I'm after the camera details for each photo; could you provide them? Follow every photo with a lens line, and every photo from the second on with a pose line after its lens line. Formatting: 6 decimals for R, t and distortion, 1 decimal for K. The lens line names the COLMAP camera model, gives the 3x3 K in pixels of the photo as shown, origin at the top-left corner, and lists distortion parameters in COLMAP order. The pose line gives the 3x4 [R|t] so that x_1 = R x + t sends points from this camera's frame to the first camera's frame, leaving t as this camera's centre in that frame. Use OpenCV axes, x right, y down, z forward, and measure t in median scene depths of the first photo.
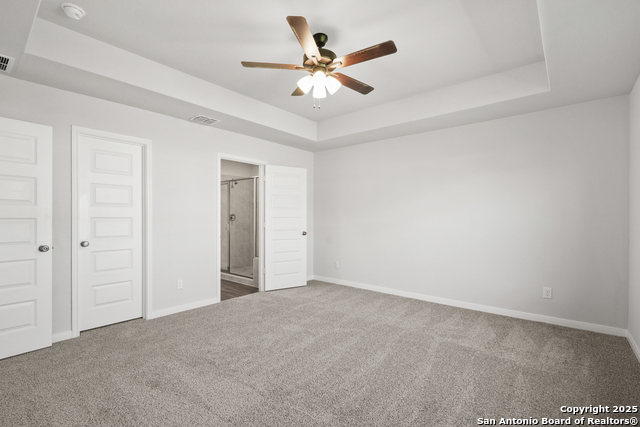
lens RADIAL K [[292.9, 0, 319.6], [0, 292.9, 217.0], [0, 0, 1]] dist [0.000158, 0.000098]
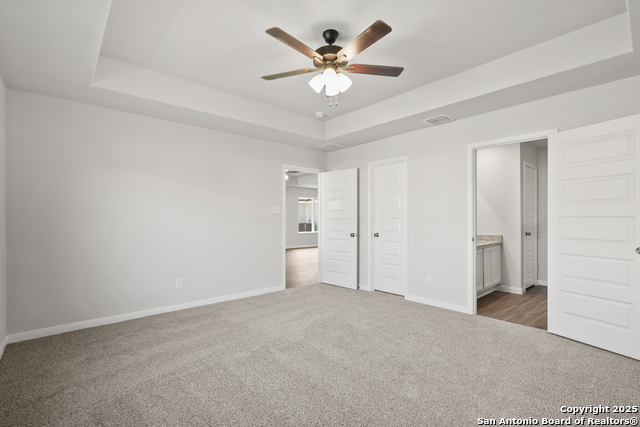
lens RADIAL K [[292.9, 0, 319.6], [0, 292.9, 217.0], [0, 0, 1]] dist [0.000158, 0.000098]
pose [[-0.143648, 0.001200, -0.989628, 0.801167], [0.006200, 0.999981, 0.000313, -0.006585], [0.989609, -0.006090, -0.143653, 0.914151]]
